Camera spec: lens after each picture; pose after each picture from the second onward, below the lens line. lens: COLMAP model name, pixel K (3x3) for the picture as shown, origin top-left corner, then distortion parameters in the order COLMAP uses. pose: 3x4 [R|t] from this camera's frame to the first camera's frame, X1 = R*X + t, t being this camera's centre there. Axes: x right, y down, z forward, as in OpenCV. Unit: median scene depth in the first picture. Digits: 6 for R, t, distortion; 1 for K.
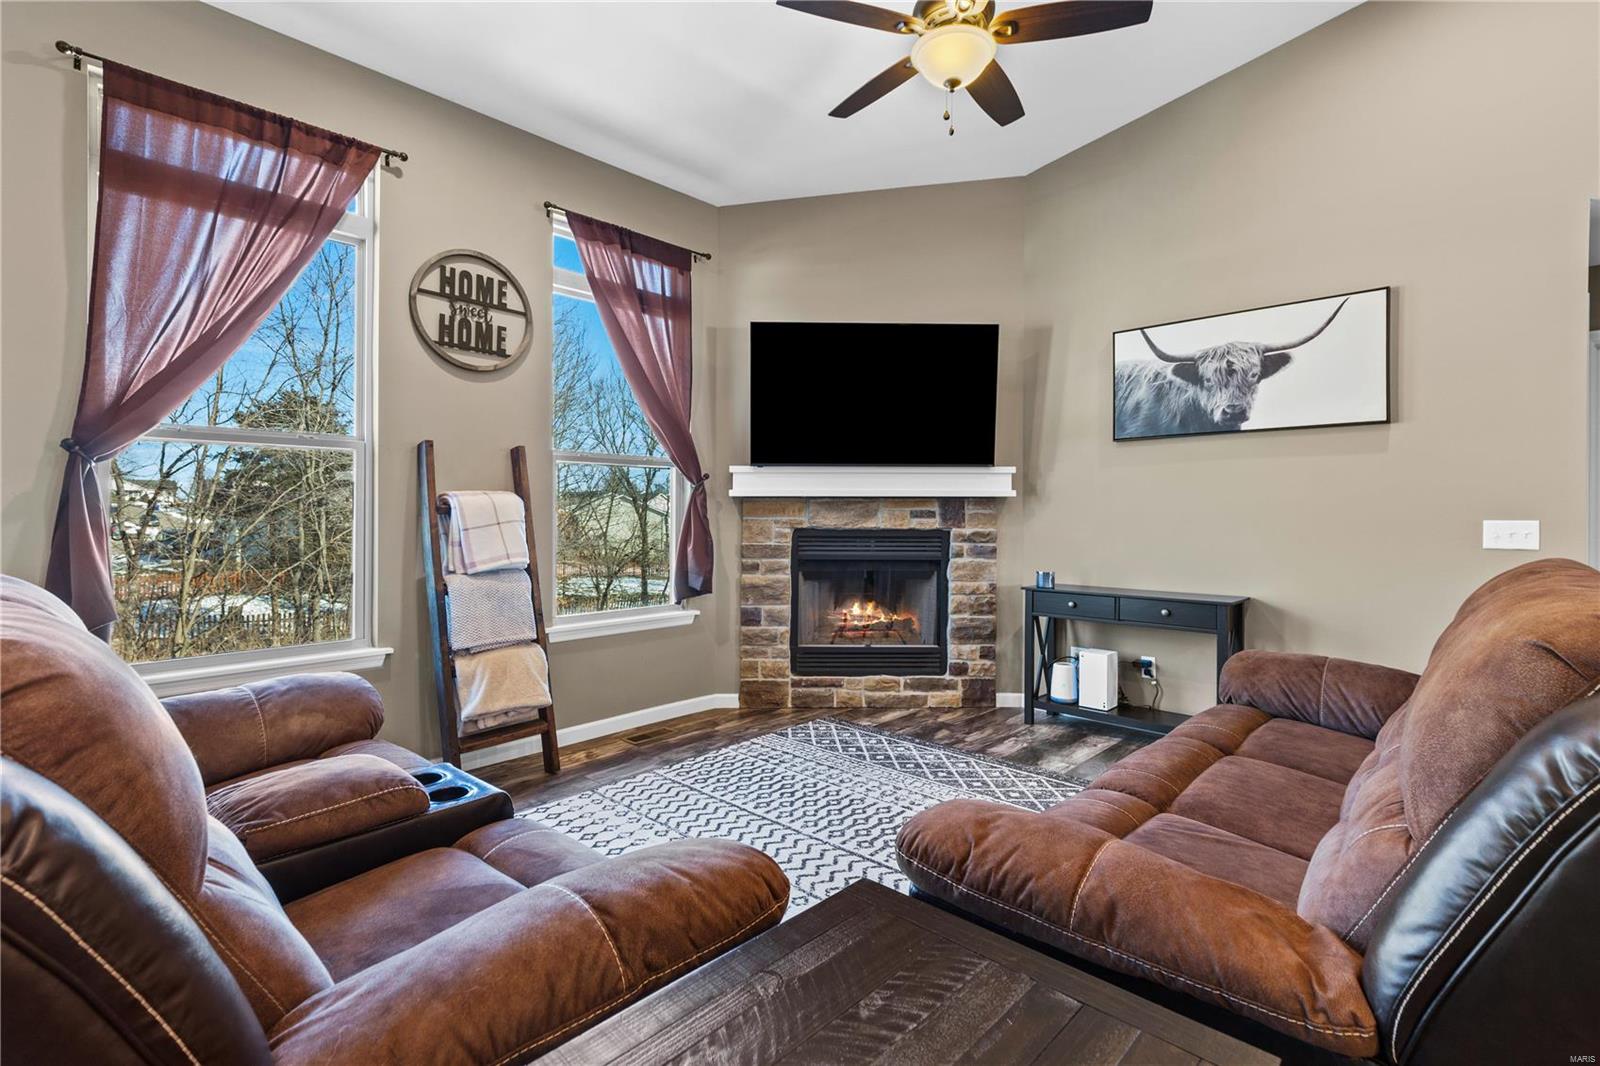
lens RADIAL K [[742.8, 0, 806.7], [0, 742.8, 516.6], [0, 0, 1]] dist [0.004375, -0.000047]
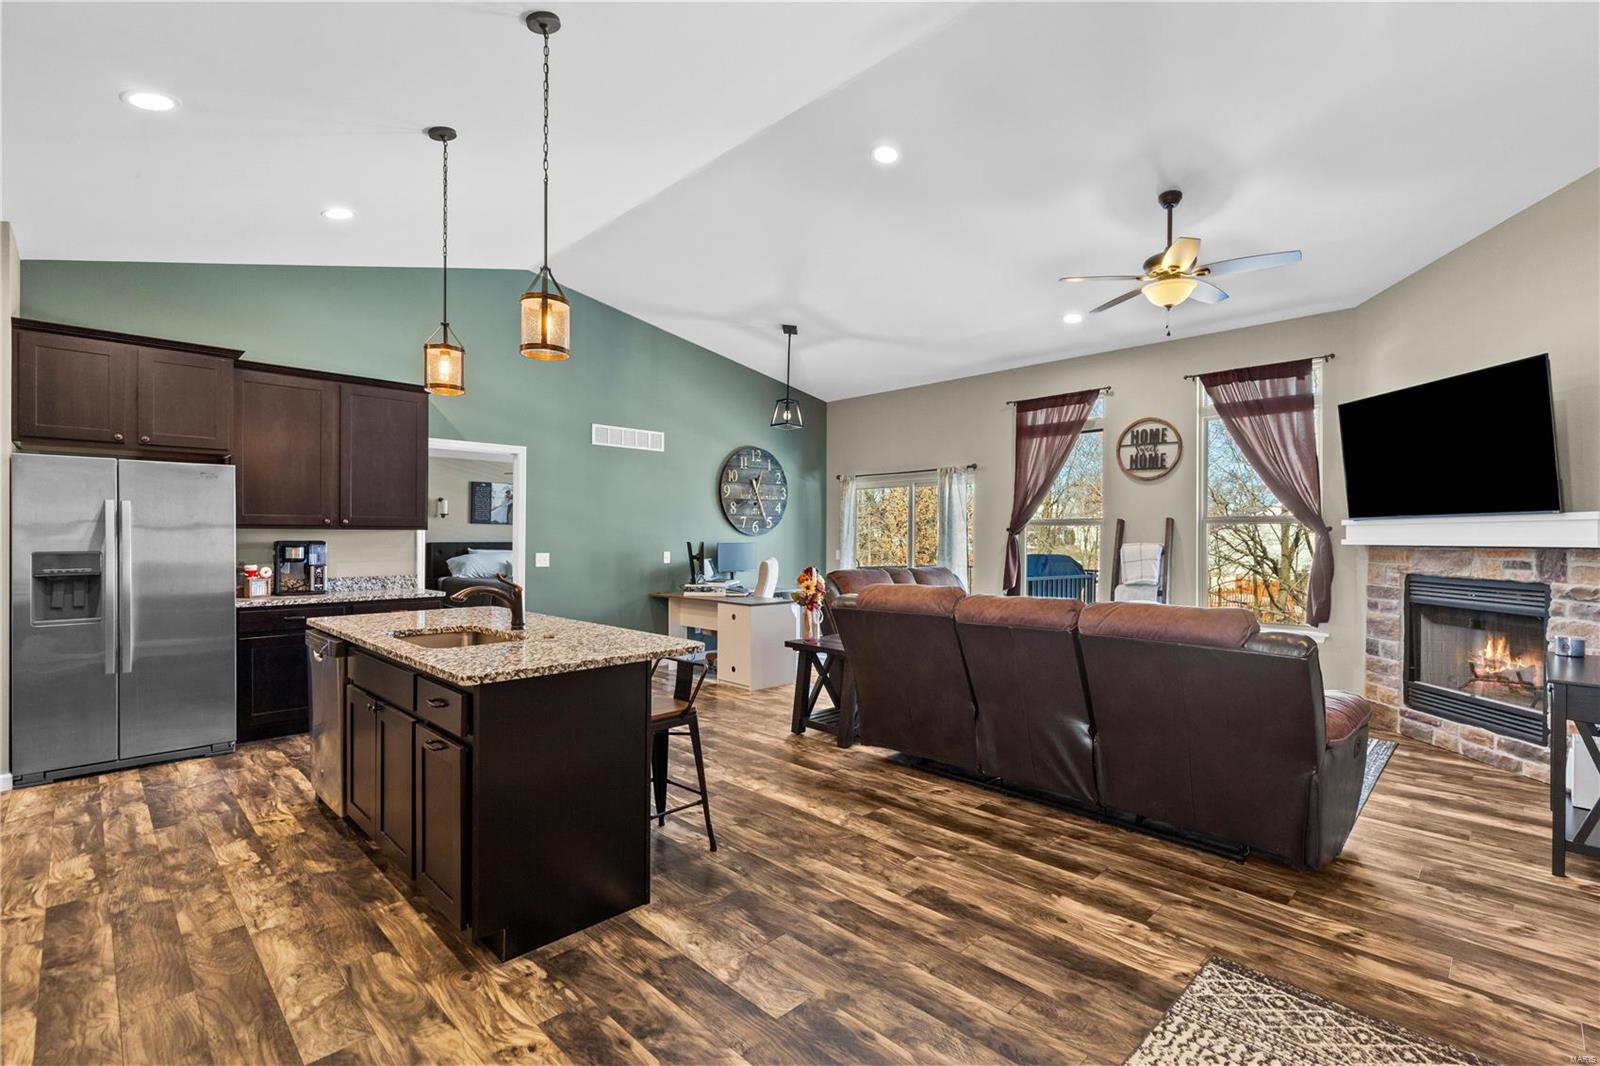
lens RADIAL K [[722.8, 0, 808.1], [0, 722.8, 534.3], [0, 0, 1]] dist [0.006839, 0.000310]
pose [[-0.031706, -0.005568, -0.999482, 1.185928], [-0.009274, 0.999943, -0.005276, -0.031265], [0.999454, 0.009102, -0.031756, 0.153622]]
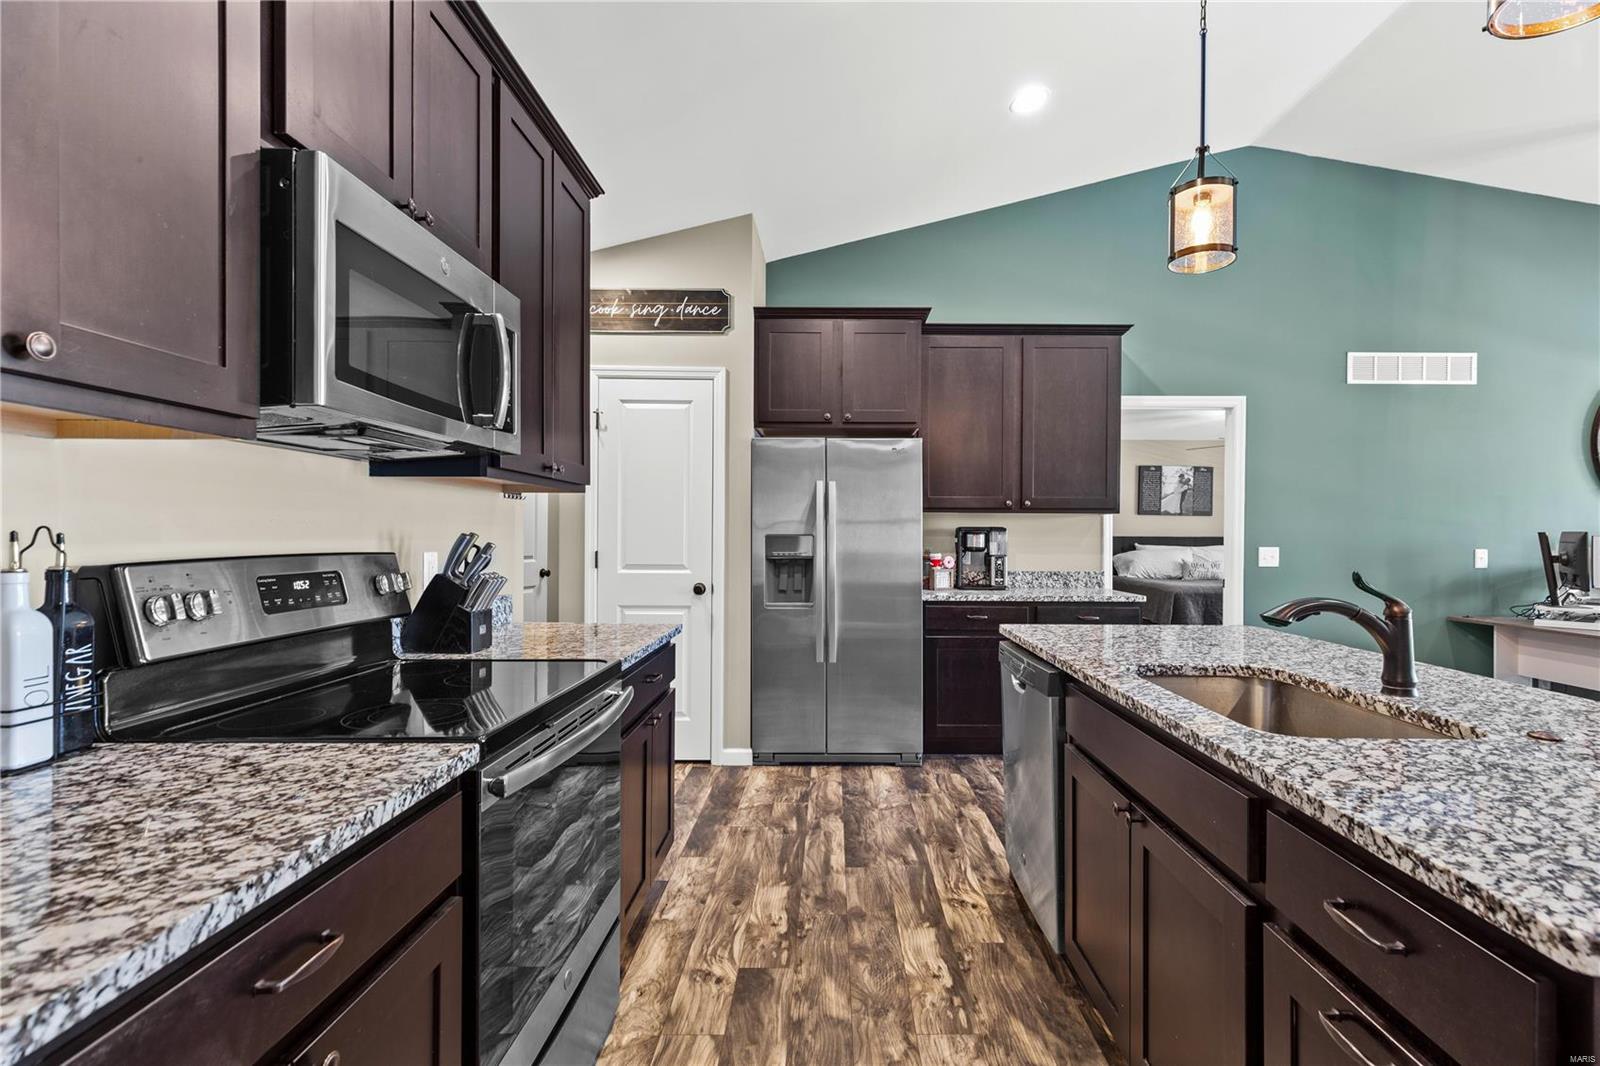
lens RADIAL K [[747.8, 0, 836.6], [0, 747.8, 535.3], [0, 0, 1]] dist [0.001796, -0.000214]
pose [[-0.725707, -0.006143, -0.687977, 0.884047], [-0.012443, 0.999914, 0.004197, -0.007994], [0.687891, 0.011606, -0.725721, -0.102319]]
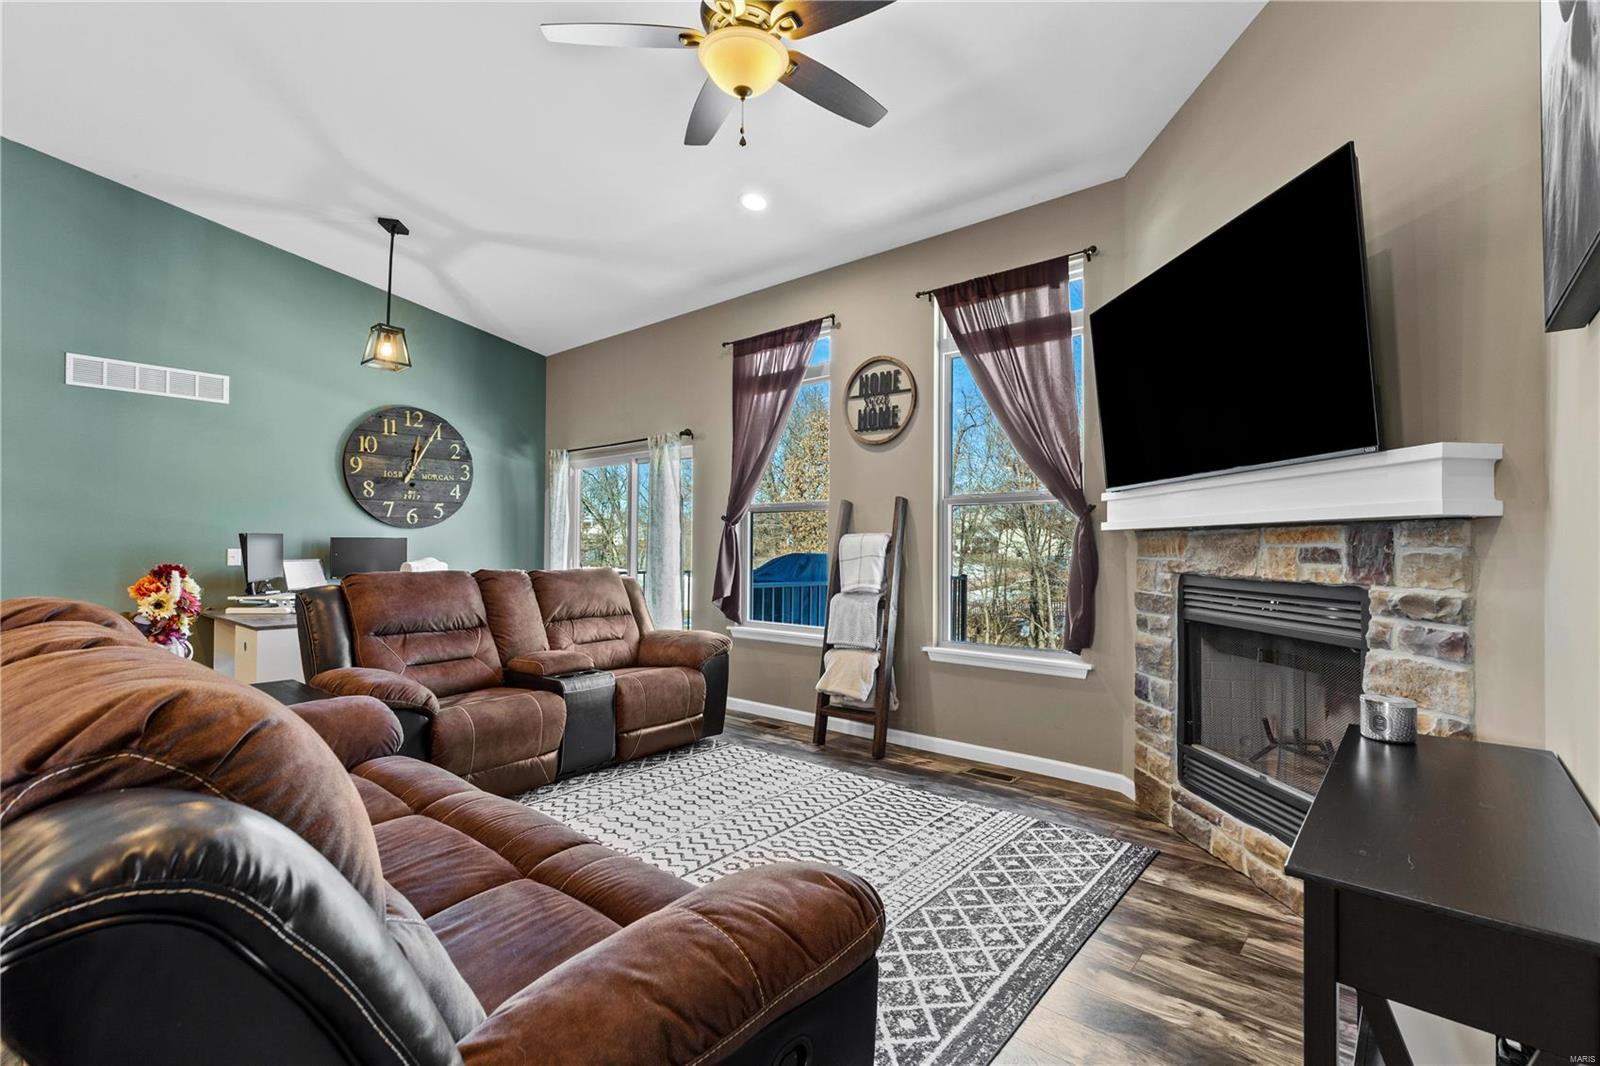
lens RADIAL K [[722.8, 0, 808.1], [0, 722.8, 534.3], [0, 0, 1]] dist [0.006839, 0.000310]
pose [[0.052389, -0.018096, -0.998463, 0.703064], [-0.010086, 0.999775, -0.018649, -0.005418], [0.998576, 0.011047, 0.052195, 0.663596]]
